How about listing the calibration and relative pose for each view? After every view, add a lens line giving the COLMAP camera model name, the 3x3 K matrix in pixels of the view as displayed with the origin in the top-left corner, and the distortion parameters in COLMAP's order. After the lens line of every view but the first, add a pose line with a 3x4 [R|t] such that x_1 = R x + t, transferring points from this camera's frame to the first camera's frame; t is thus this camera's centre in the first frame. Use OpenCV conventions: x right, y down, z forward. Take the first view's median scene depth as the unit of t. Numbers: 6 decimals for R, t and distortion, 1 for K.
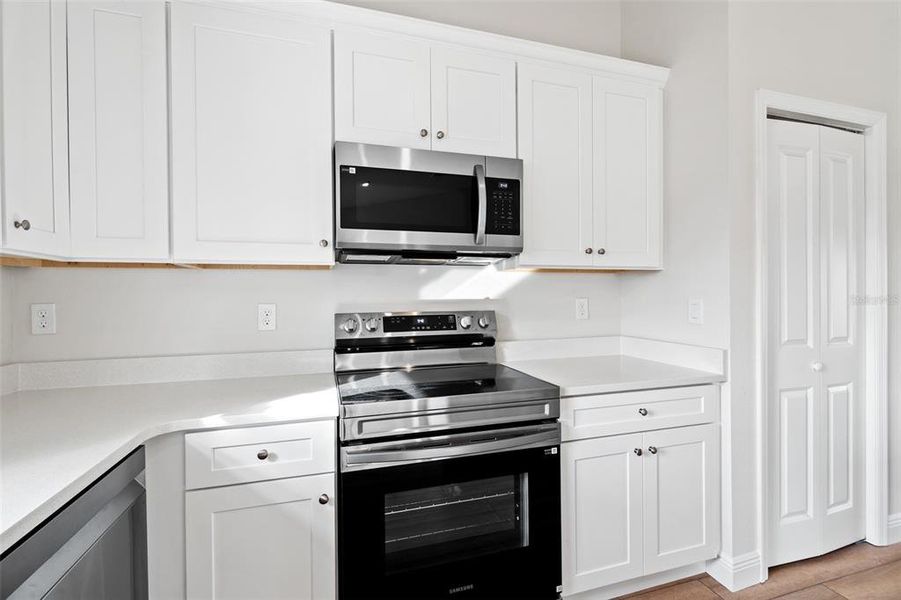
lens RADIAL K [[412.4, 0, 452.9], [0, 412.4, 296.2], [0, 0, 1]] dist [0.002399, 0.000642]
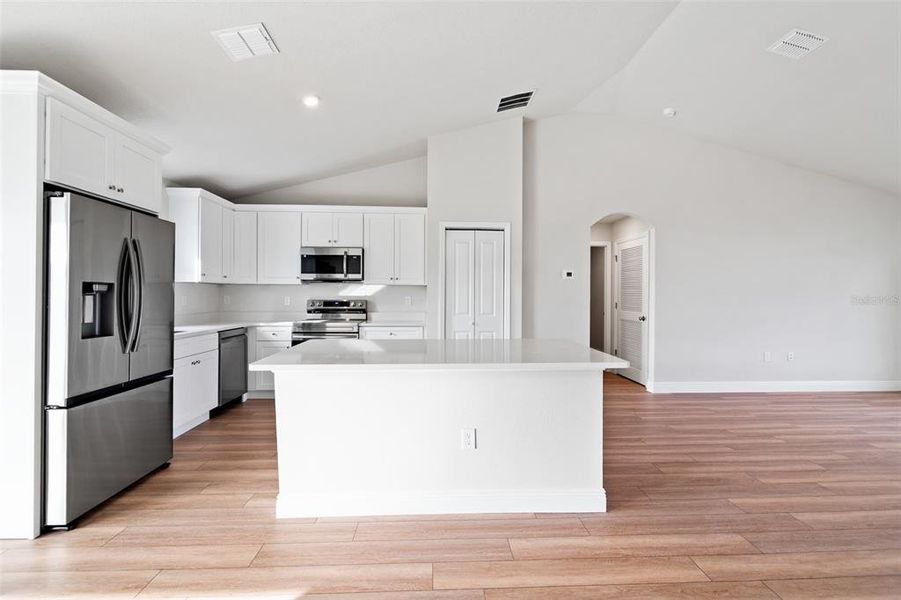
lens RADIAL K [[416.2, 0, 446.9], [0, 416.2, 293.2], [0, 0, 1]] dist [-0.001407, -0.000170]
pose [[0.966475, 0.010495, -0.256546, 1.461733], [-0.011423, 0.999932, -0.002128, -0.011319], [0.256506, 0.004987, 0.966530, -1.645075]]
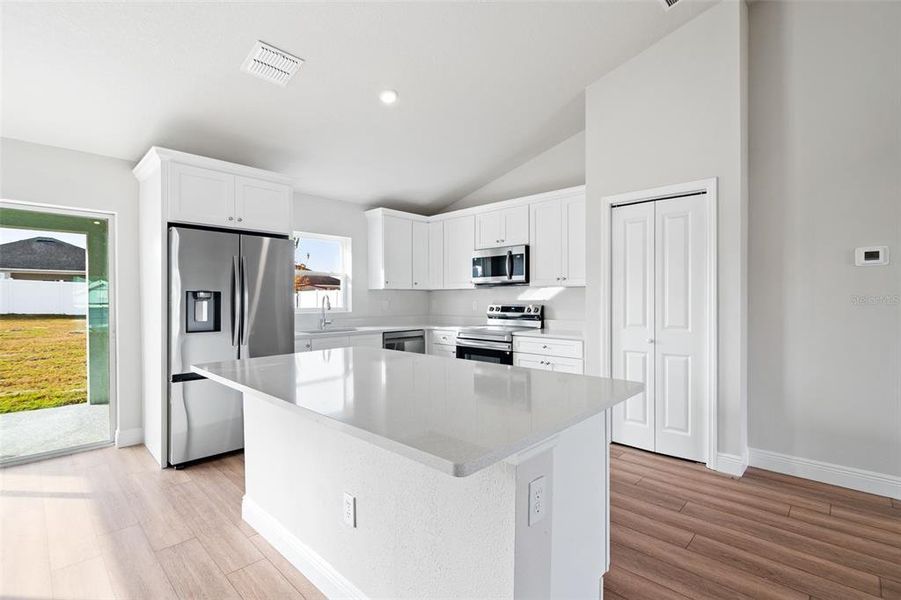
lens RADIAL K [[406.6, 0, 450.5], [0, 406.6, 300.0], [0, 0, 1]] dist [-0.000106, -0.000152]
pose [[0.483801, 0.008486, -0.875137, 2.063259], [-0.001211, 0.999959, 0.009027, -0.015856], [0.875177, -0.003307, 0.483792, -0.590614]]
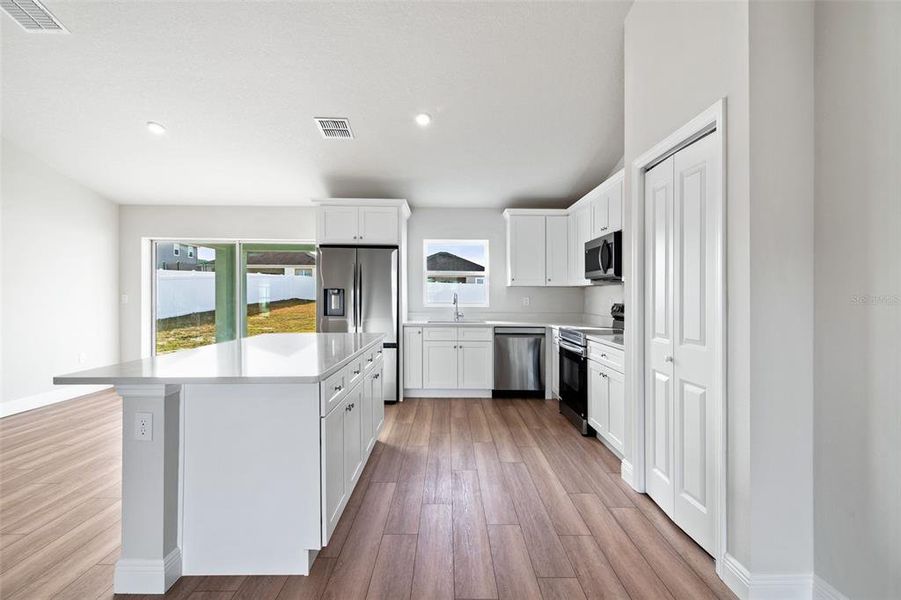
lens RADIAL K [[401.0, 0, 455.4], [0, 401.0, 297.9], [0, 0, 1]] dist [0.001490, 0.000252]
pose [[-0.274344, 0.013005, -0.961544, 2.270074], [-0.005000, 0.999876, 0.014950, -0.021112], [0.961619, 0.008909, -0.274245, 0.757171]]
